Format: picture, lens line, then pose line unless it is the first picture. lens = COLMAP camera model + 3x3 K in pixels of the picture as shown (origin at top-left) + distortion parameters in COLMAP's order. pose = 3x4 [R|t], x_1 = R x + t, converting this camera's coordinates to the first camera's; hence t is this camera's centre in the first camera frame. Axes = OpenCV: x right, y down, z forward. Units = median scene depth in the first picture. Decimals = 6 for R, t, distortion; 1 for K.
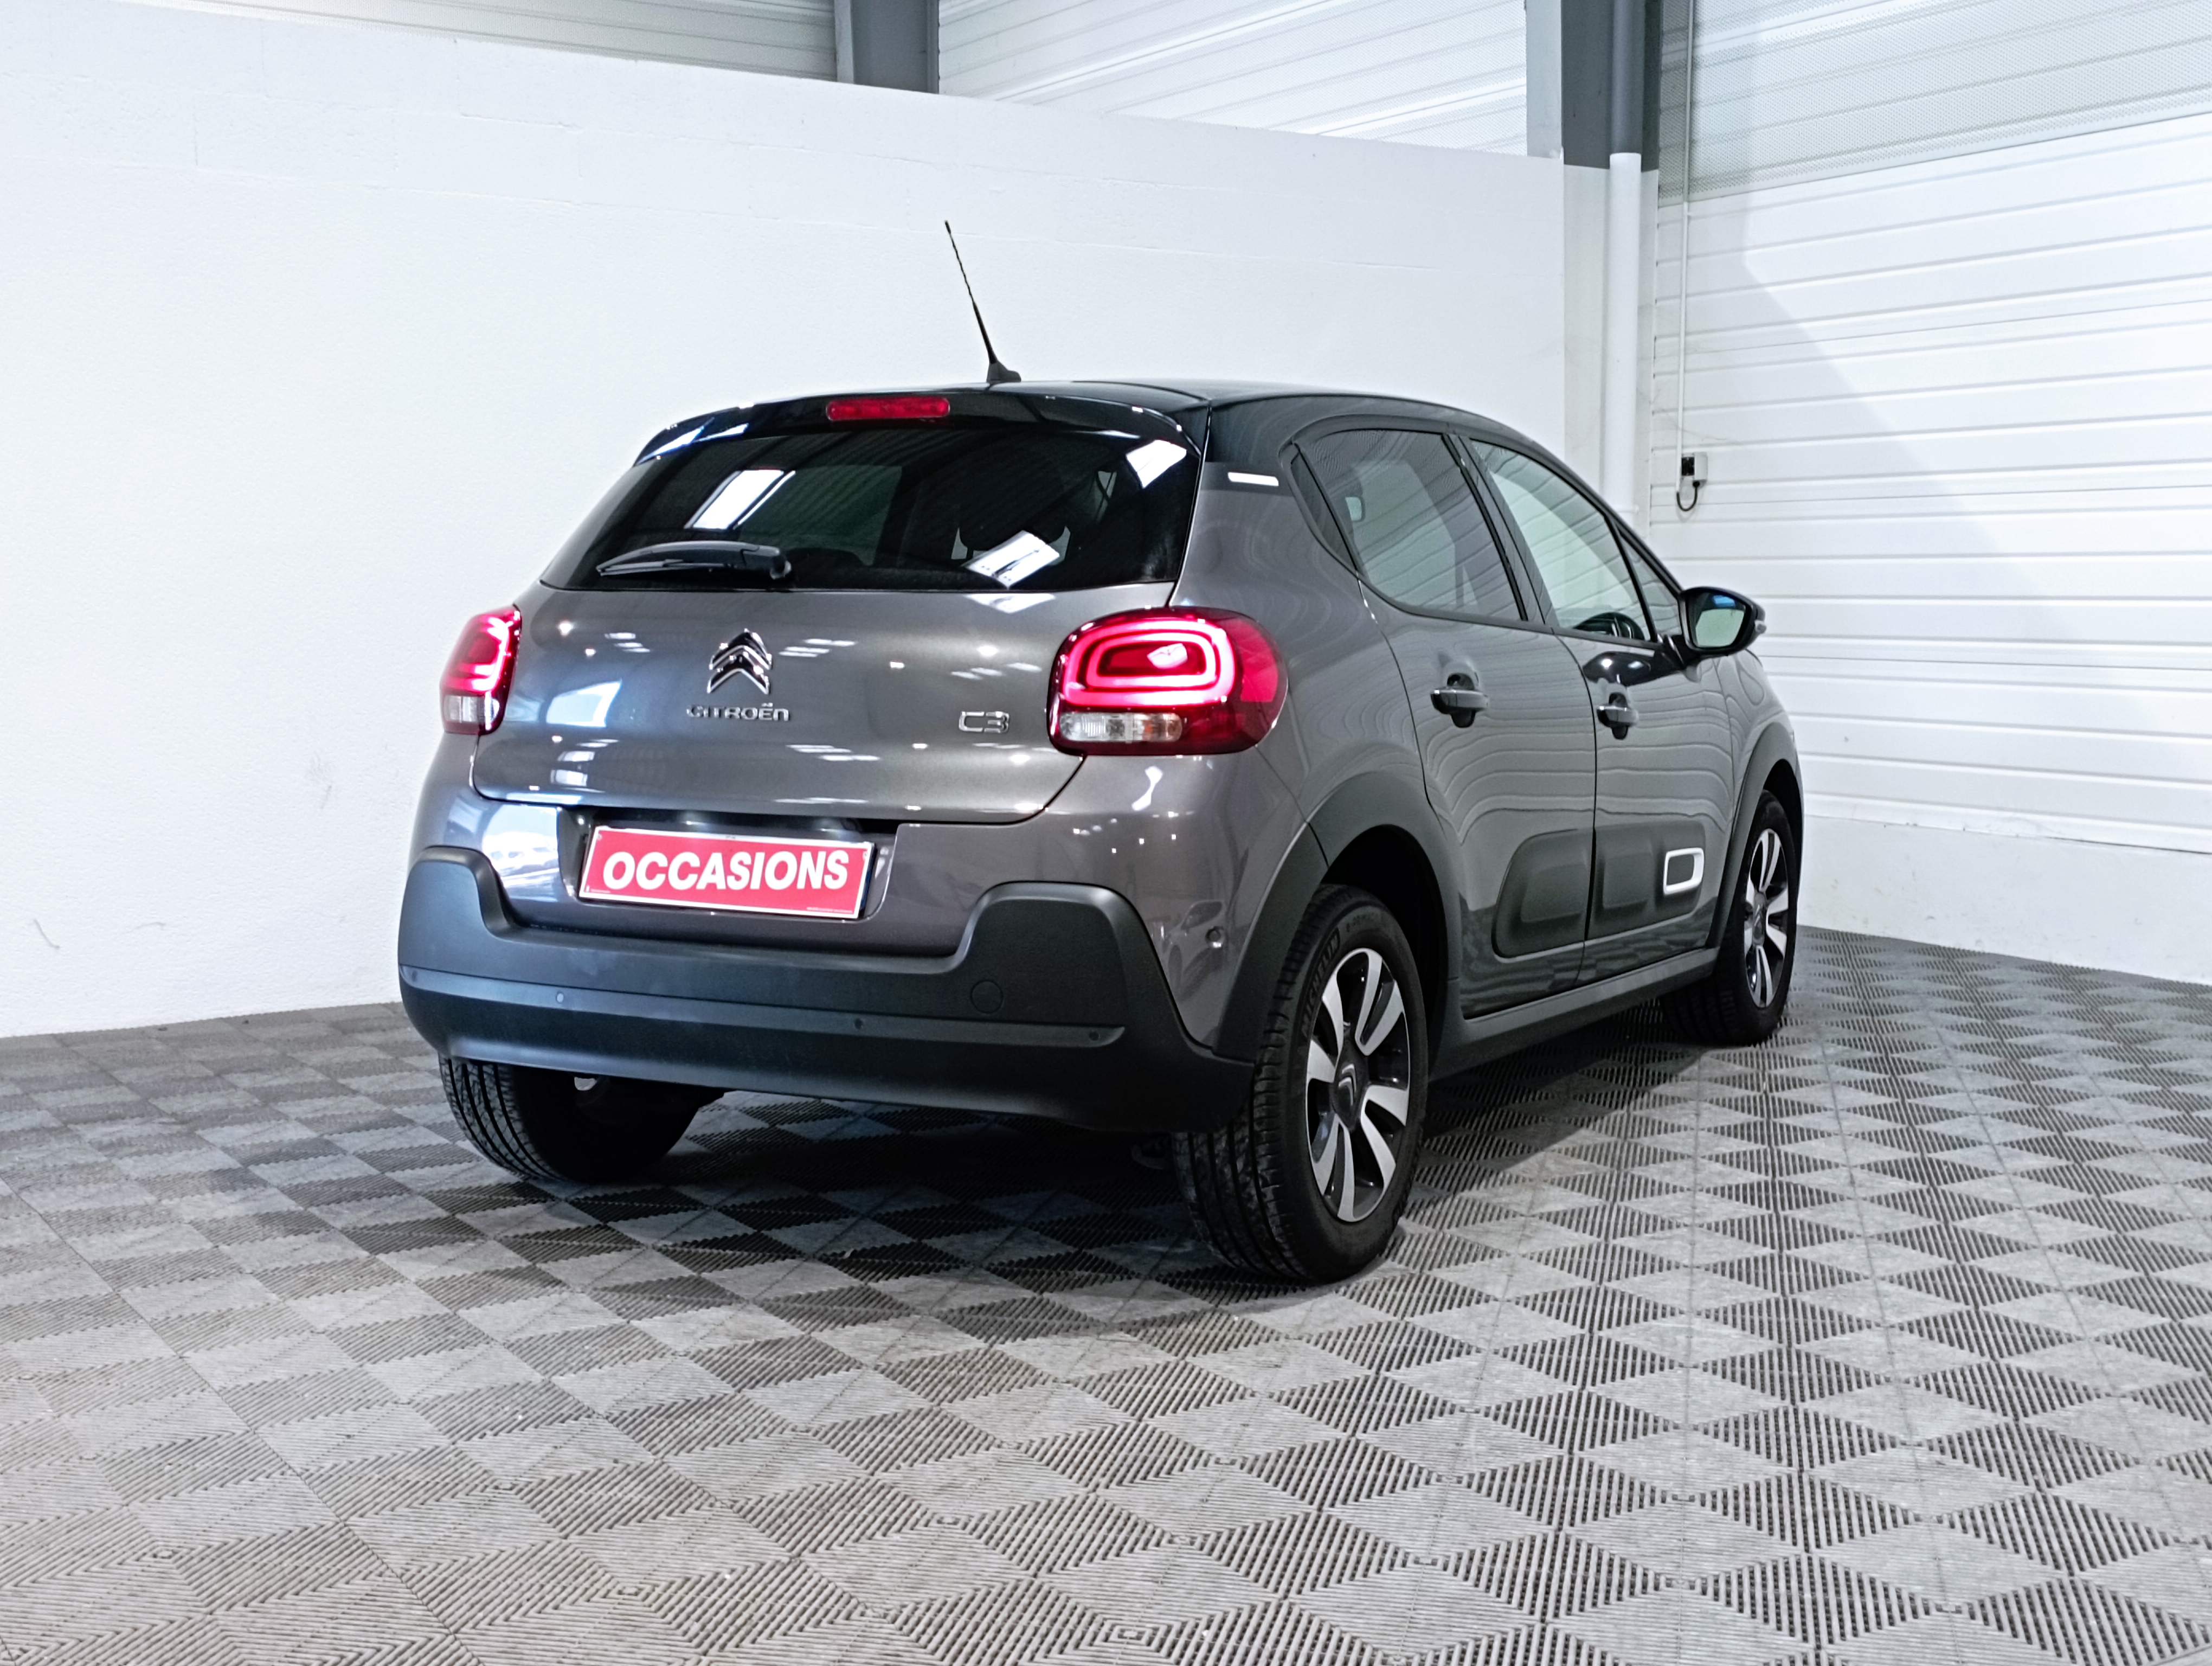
lens RADIAL K [[2657.7, 0, 1106.0], [0, 2657.7, 833.0], [0, 0, 1]] dist [0.116646, -0.146639]
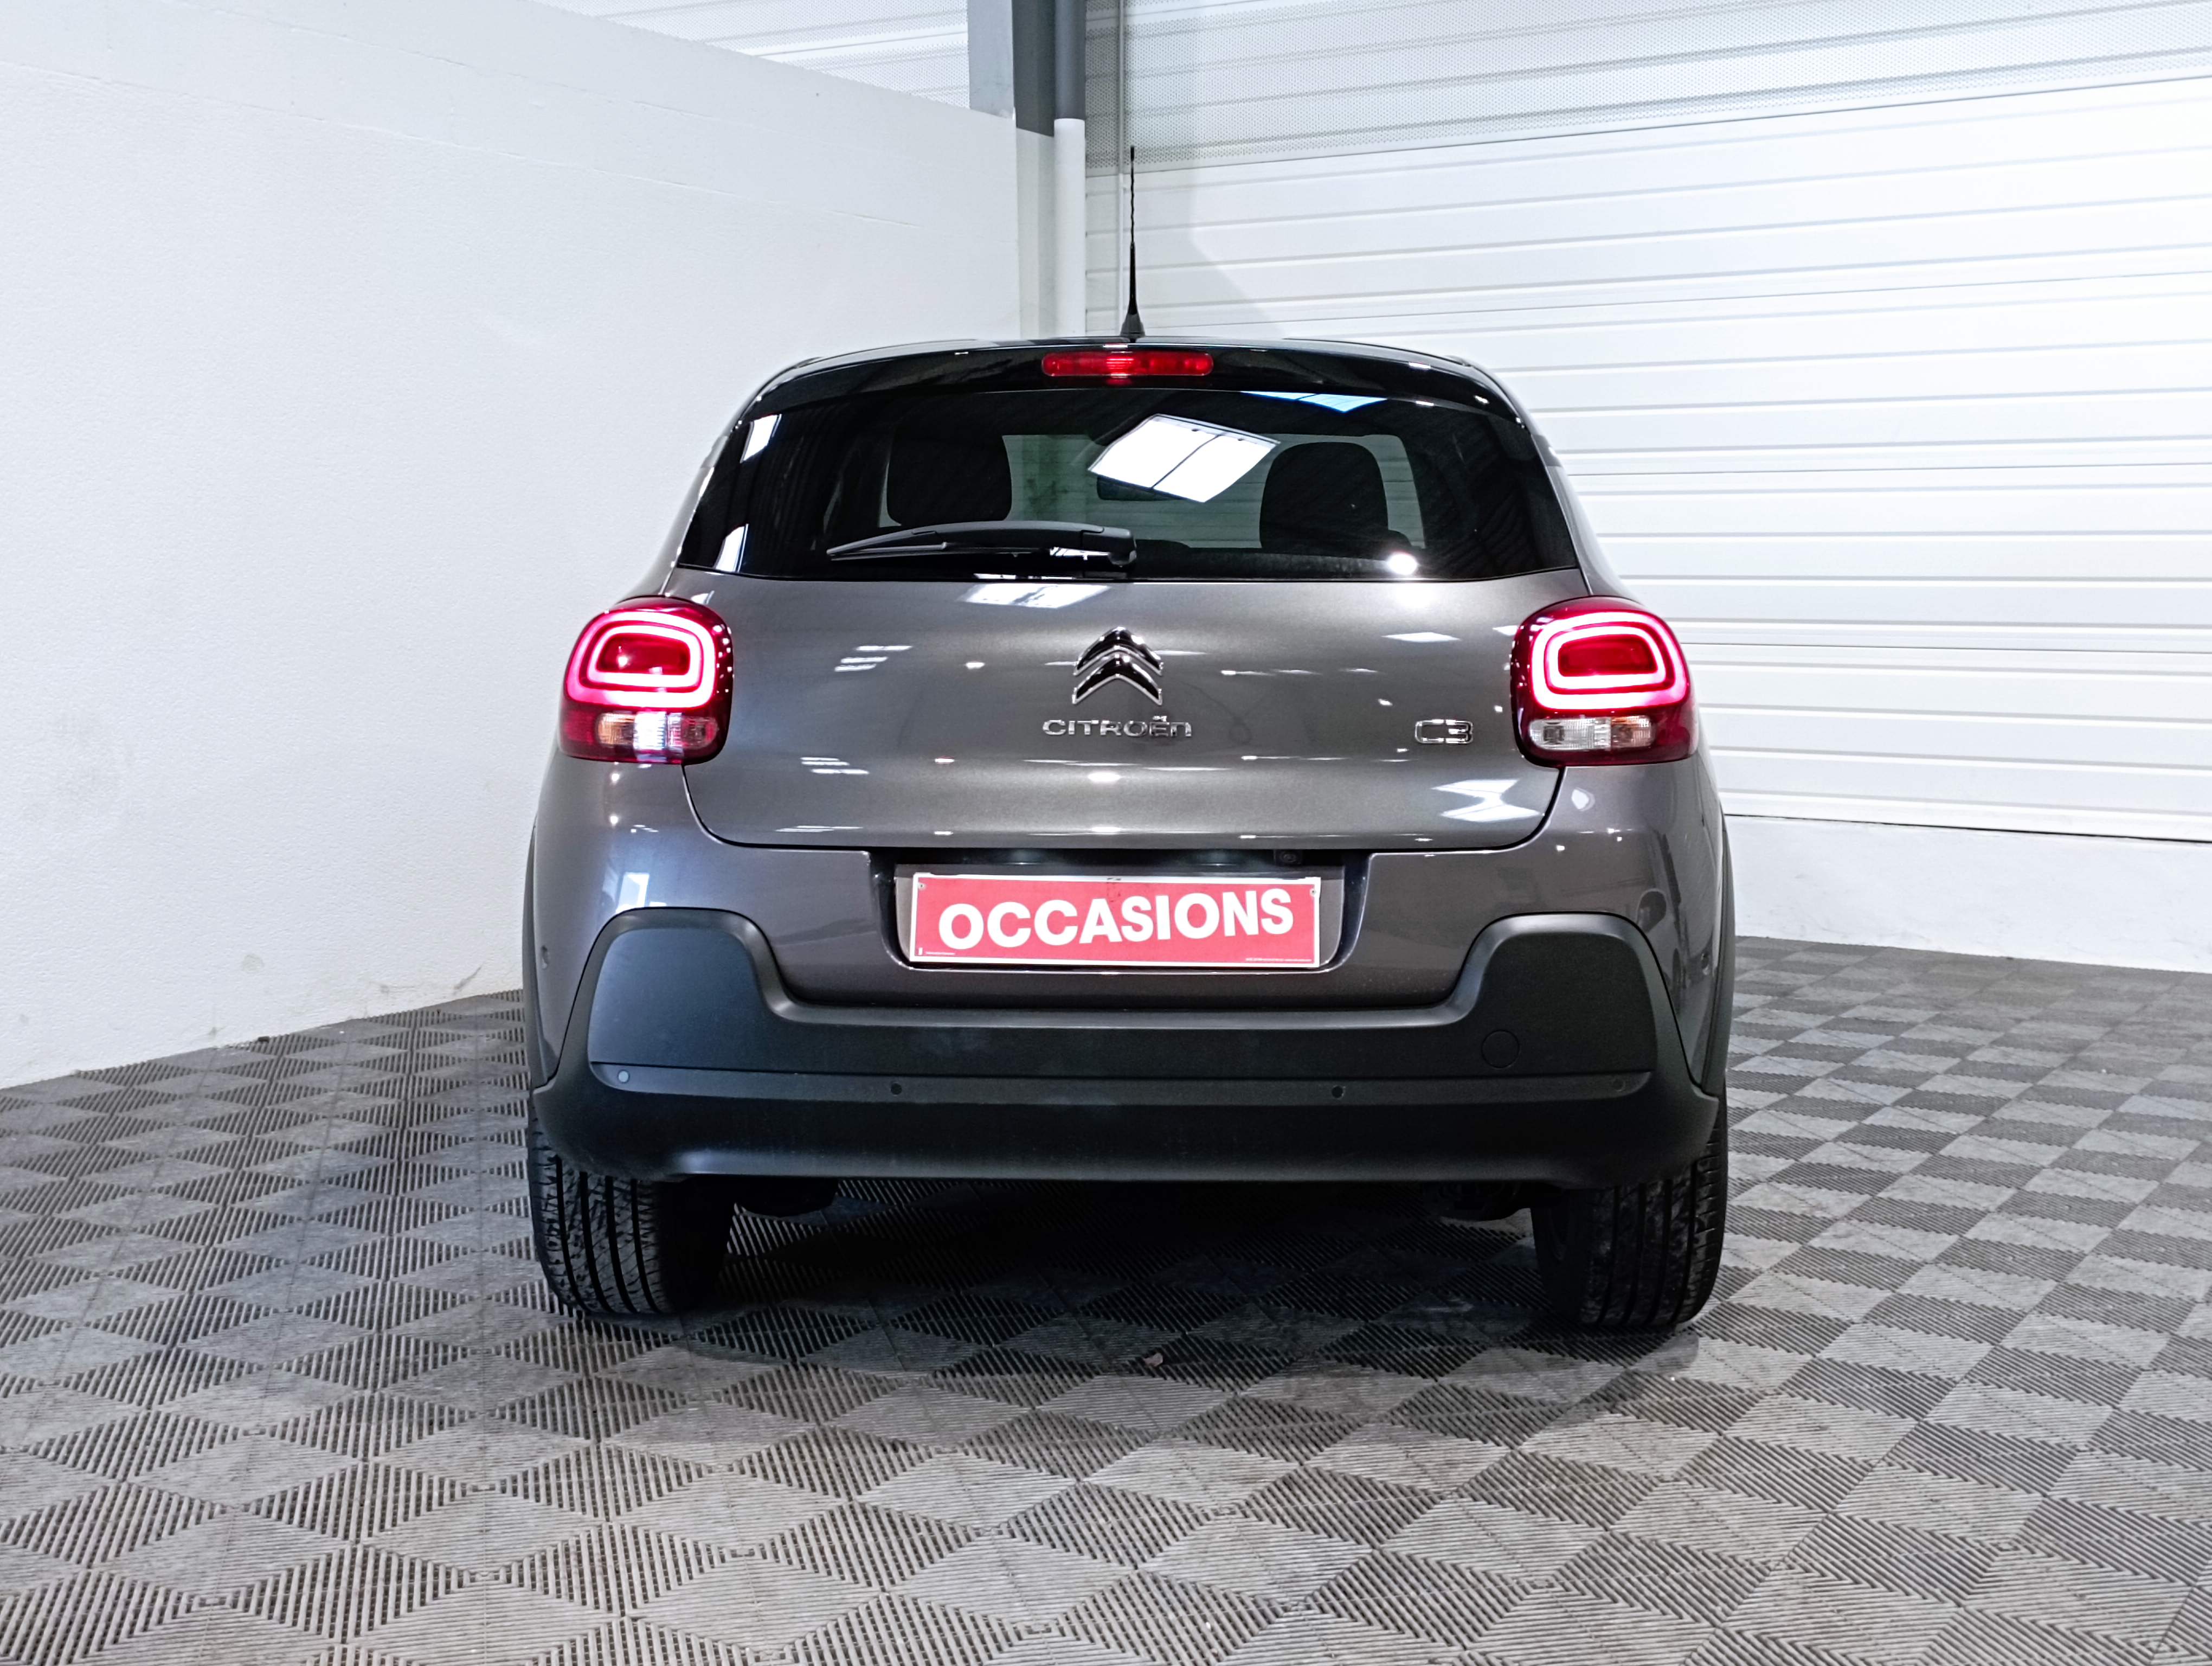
lens RADIAL K [[2657.7, 0, 1106.0], [0, 2657.7, 833.0], [0, 0, 1]] dist [0.116646, -0.146639]
pose [[0.897880, -0.044948, 0.437939, -0.506032], [0.039787, 0.998988, 0.020959, -0.030111], [-0.438438, -0.001395, 0.898760, 0.259684]]
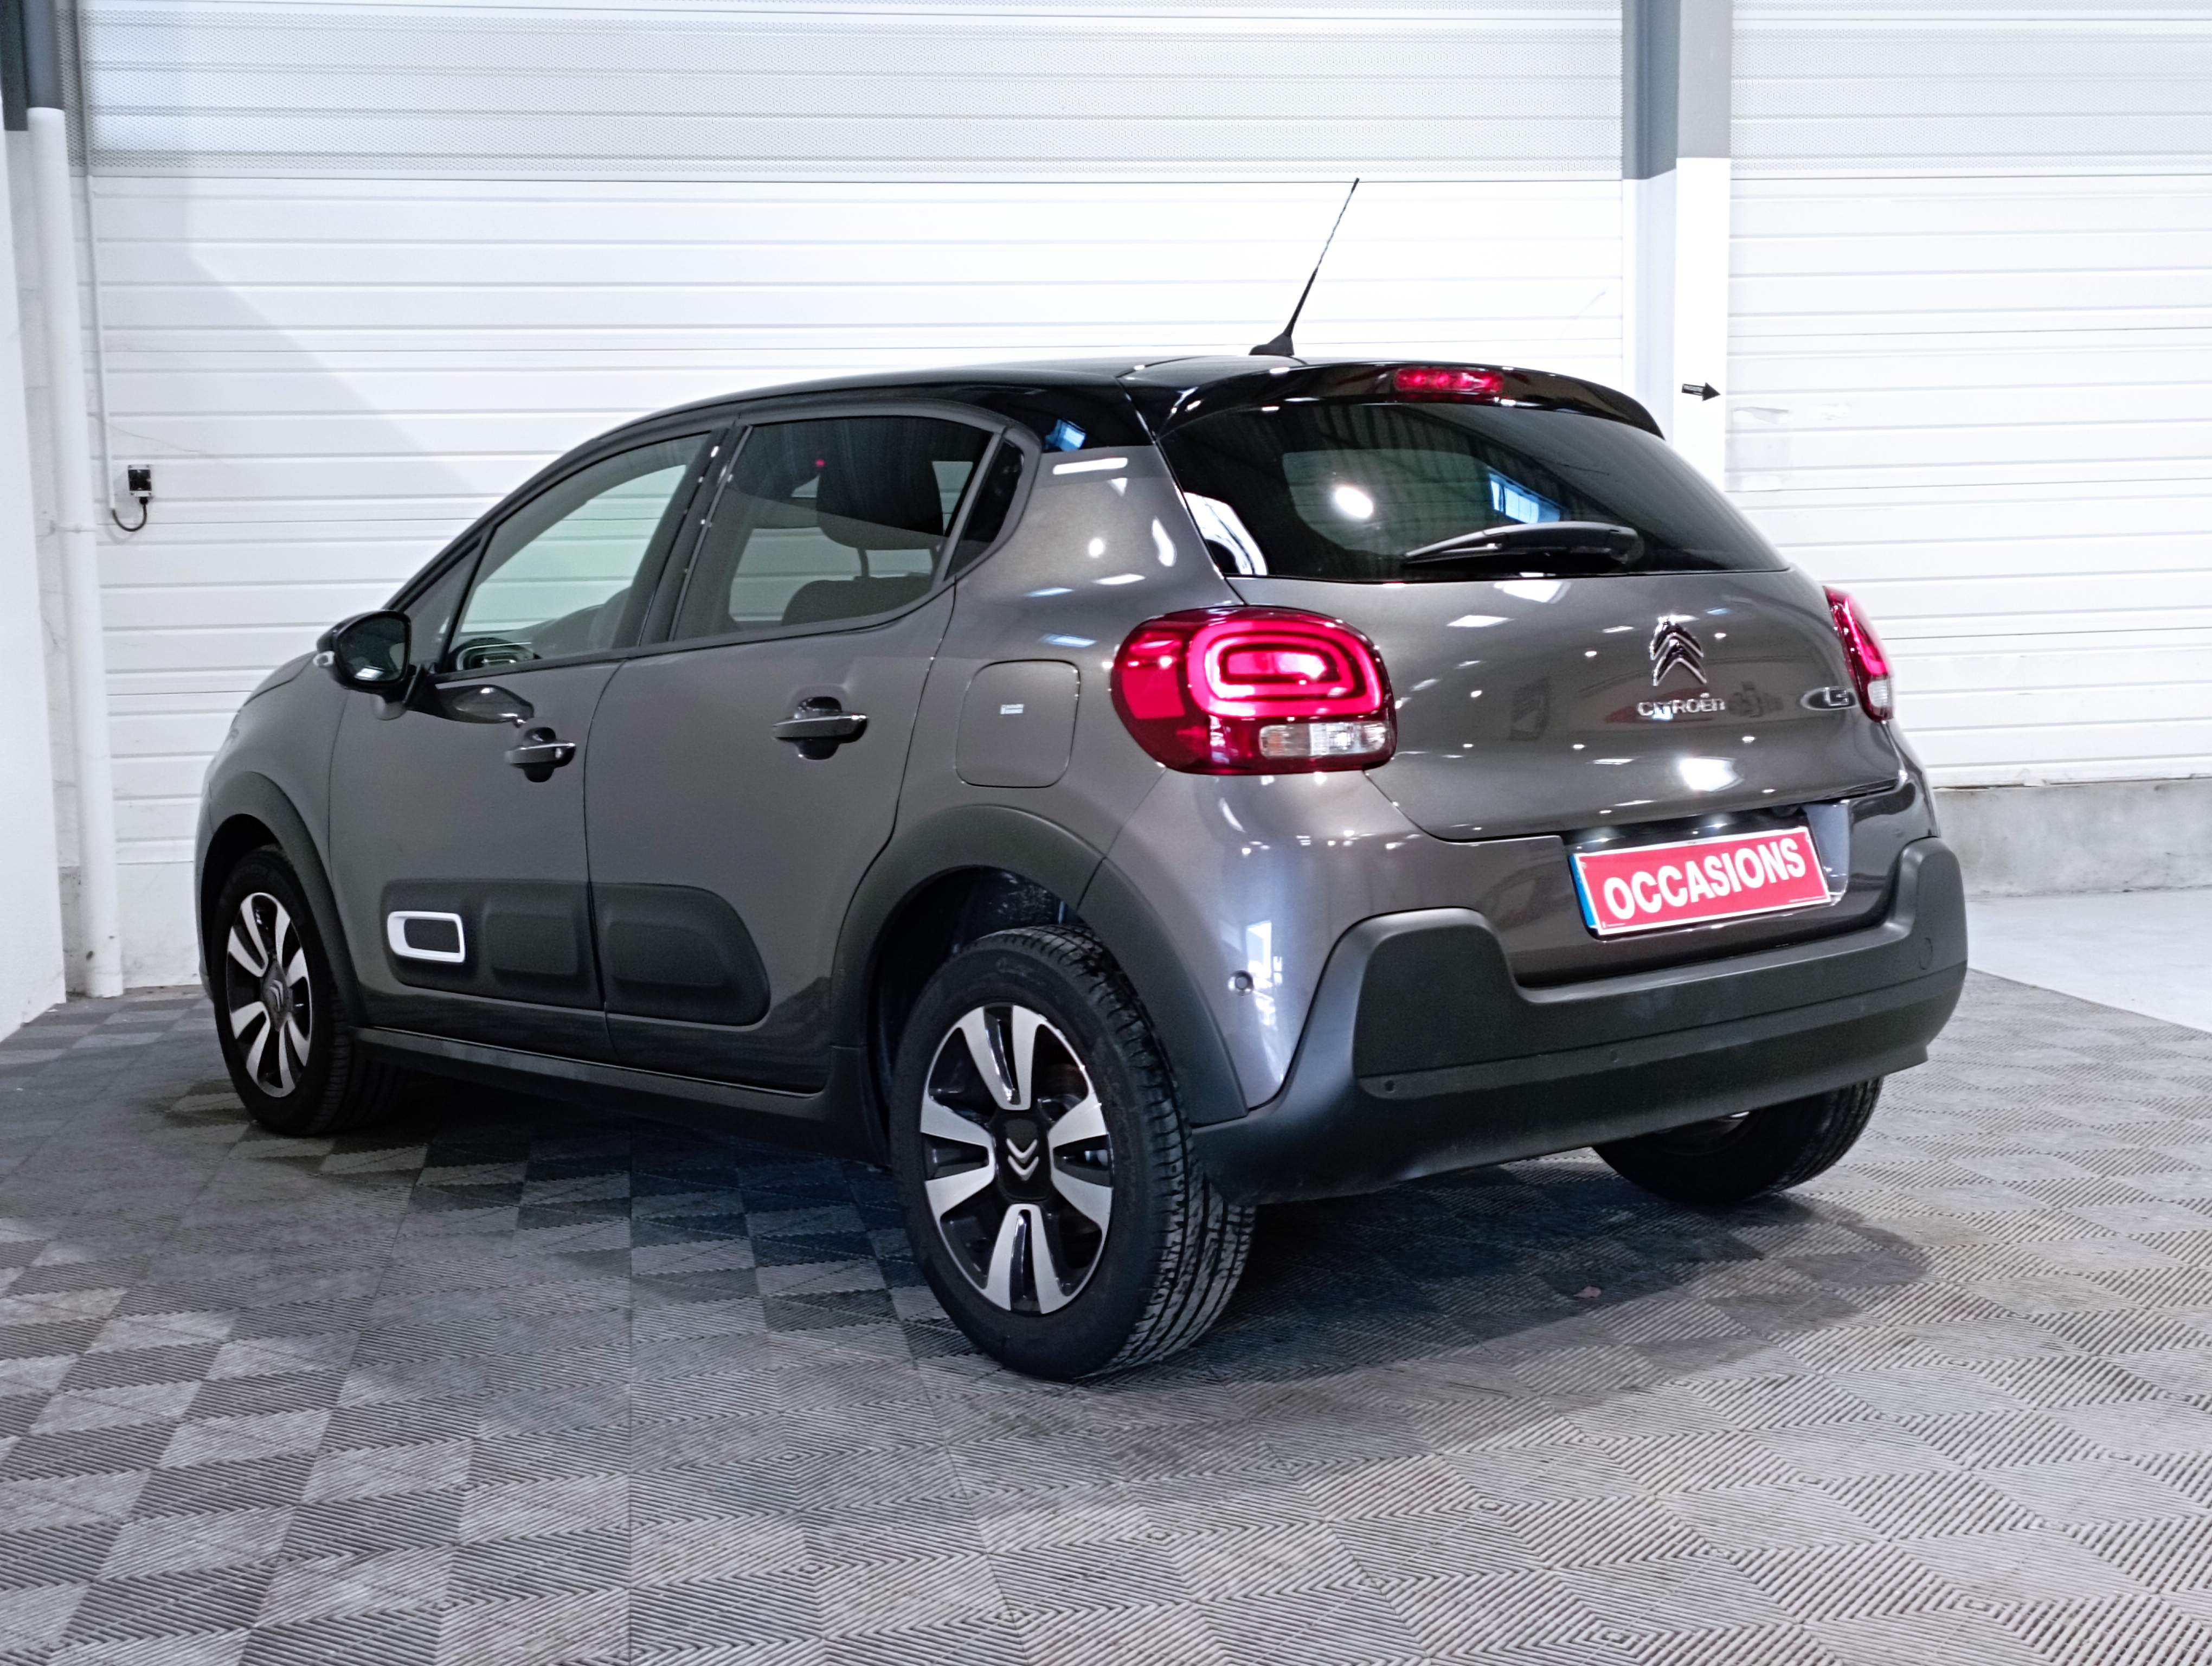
lens RADIAL K [[2657.7, 0, 1106.0], [0, 2657.7, 833.0], [0, 0, 1]] dist [0.116646, -0.146639]
pose [[0.376635, -0.095617, 0.921414, -1.065835], [0.116075, 0.991691, 0.055463, -0.076190], [-0.919061, 0.086064, 0.384604, 0.834747]]
